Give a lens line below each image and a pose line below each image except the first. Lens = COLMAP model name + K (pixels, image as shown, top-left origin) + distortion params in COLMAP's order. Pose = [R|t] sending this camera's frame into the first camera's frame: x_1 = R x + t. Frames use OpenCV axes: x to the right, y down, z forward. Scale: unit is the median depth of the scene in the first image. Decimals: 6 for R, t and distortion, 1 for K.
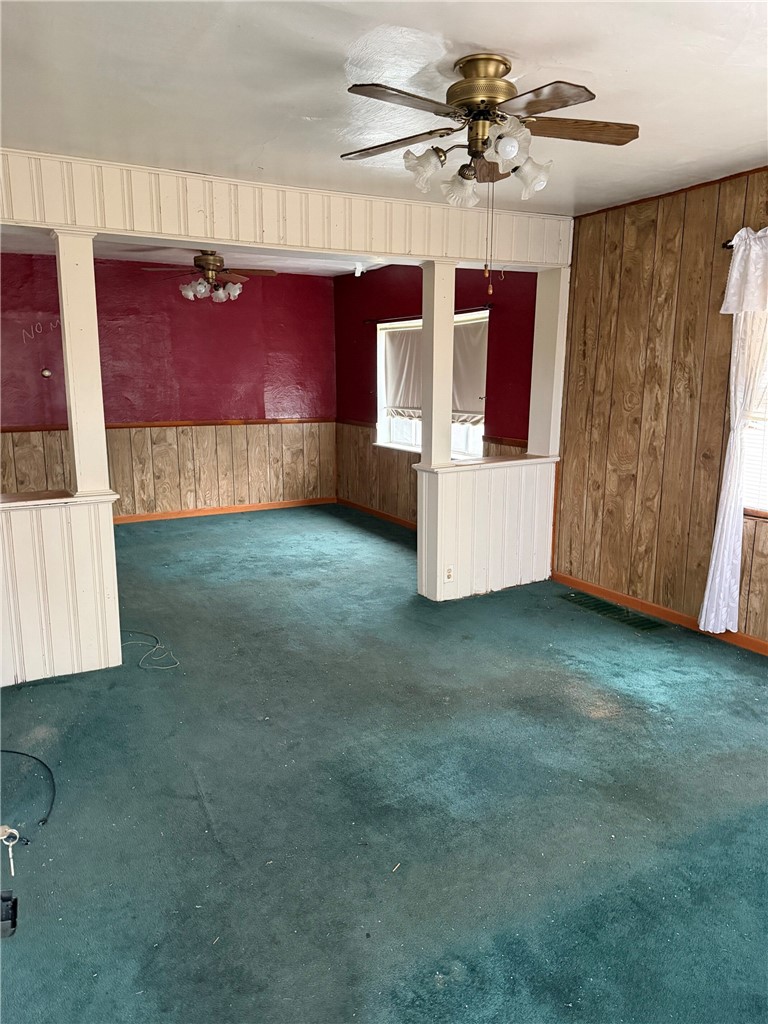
lens RADIAL K [[709.1, 0, 417.1], [0, 709.1, 507.0], [0, 0, 1]] dist [-0.000058, -0.025315]
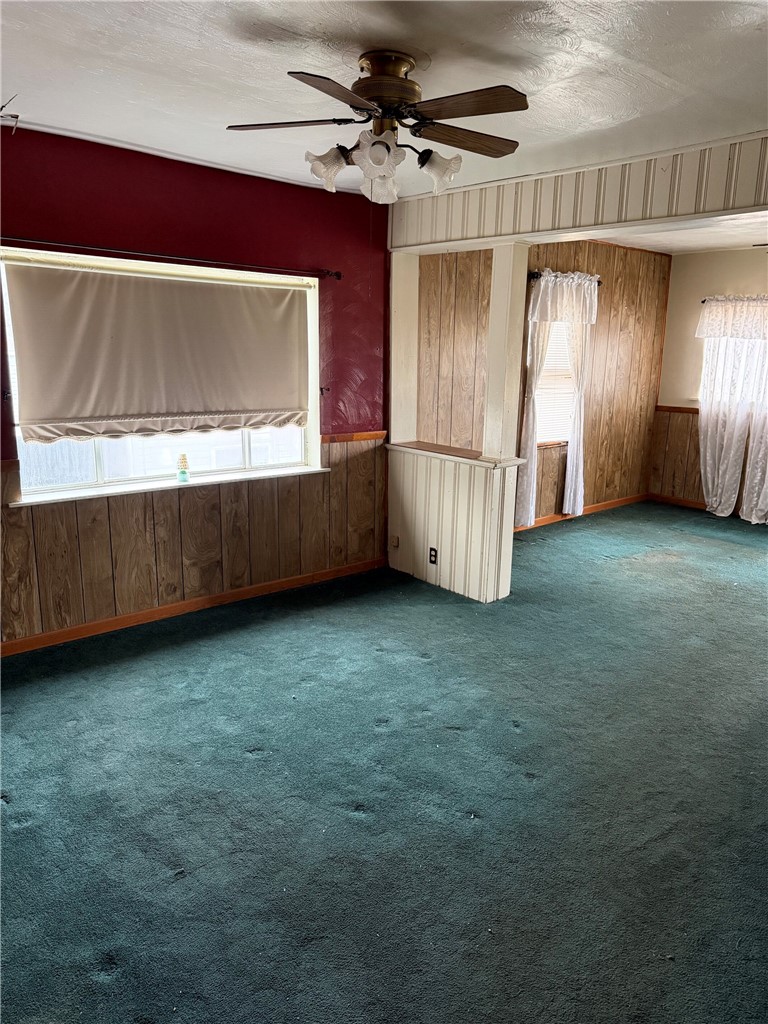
lens RADIAL K [[709.1, 0, 381.3], [0, 709.1, 512.4], [0, 0, 1]] dist [-0.000058, -0.025315]
pose [[-0.169265, -0.225609, 0.959401, -0.701982], [0.156522, 0.954939, 0.252175, -0.206803], [-0.973062, 0.192851, -0.126326, 1.034083]]
